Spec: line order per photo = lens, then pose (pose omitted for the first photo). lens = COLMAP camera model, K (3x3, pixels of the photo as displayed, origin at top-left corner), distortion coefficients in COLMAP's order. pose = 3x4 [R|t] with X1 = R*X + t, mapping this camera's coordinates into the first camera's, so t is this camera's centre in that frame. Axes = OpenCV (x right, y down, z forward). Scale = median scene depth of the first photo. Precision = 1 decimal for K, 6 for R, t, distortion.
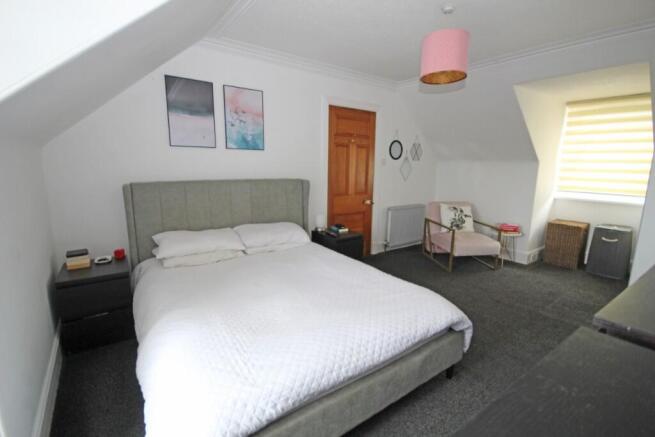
lens RADIAL K [[304.6, 0, 331.4], [0, 304.6, 218.7], [0, 0, 1]] dist [0.001841, -0.005059]
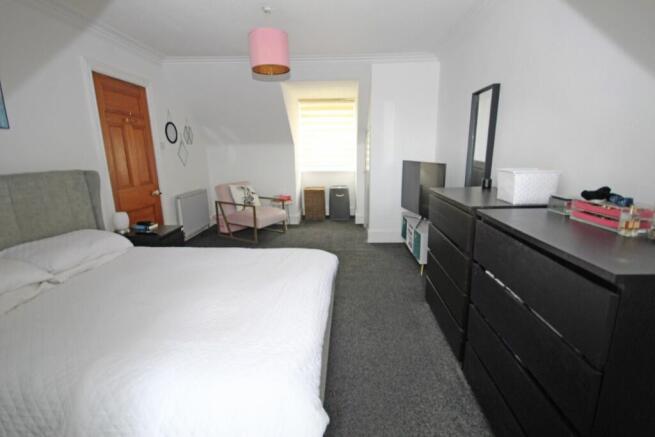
lens RADIAL K [[304.6, 0, 335.7], [0, 304.6, 217.5], [0, 0, 1]] dist [0.001841, -0.005059]
pose [[0.610937, -0.191863, 0.768079, -0.262315], [0.159083, 0.980152, 0.118303, -0.005944], [-0.775531, 0.049912, 0.629333, 0.059435]]
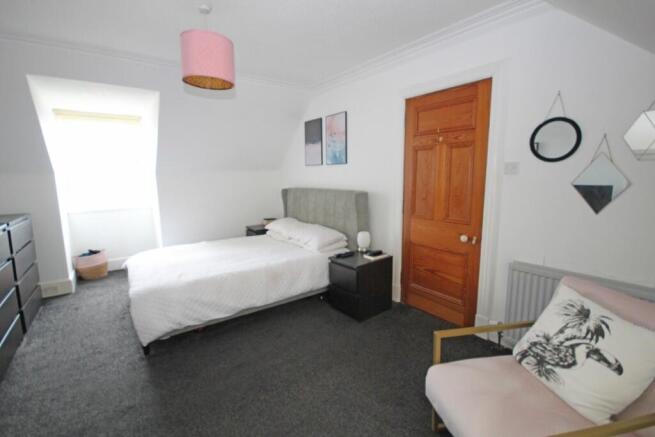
lens RADIAL K [[304.6, 0, 327.0], [0, 304.6, 217.5], [0, 0, 1]] dist [0.001841, -0.005059]
pose [[0.003304, 0.129171, -0.991617, 0.725896], [-0.162104, 0.978576, 0.126932, -0.131518], [0.986768, 0.160325, 0.024173, 0.755757]]
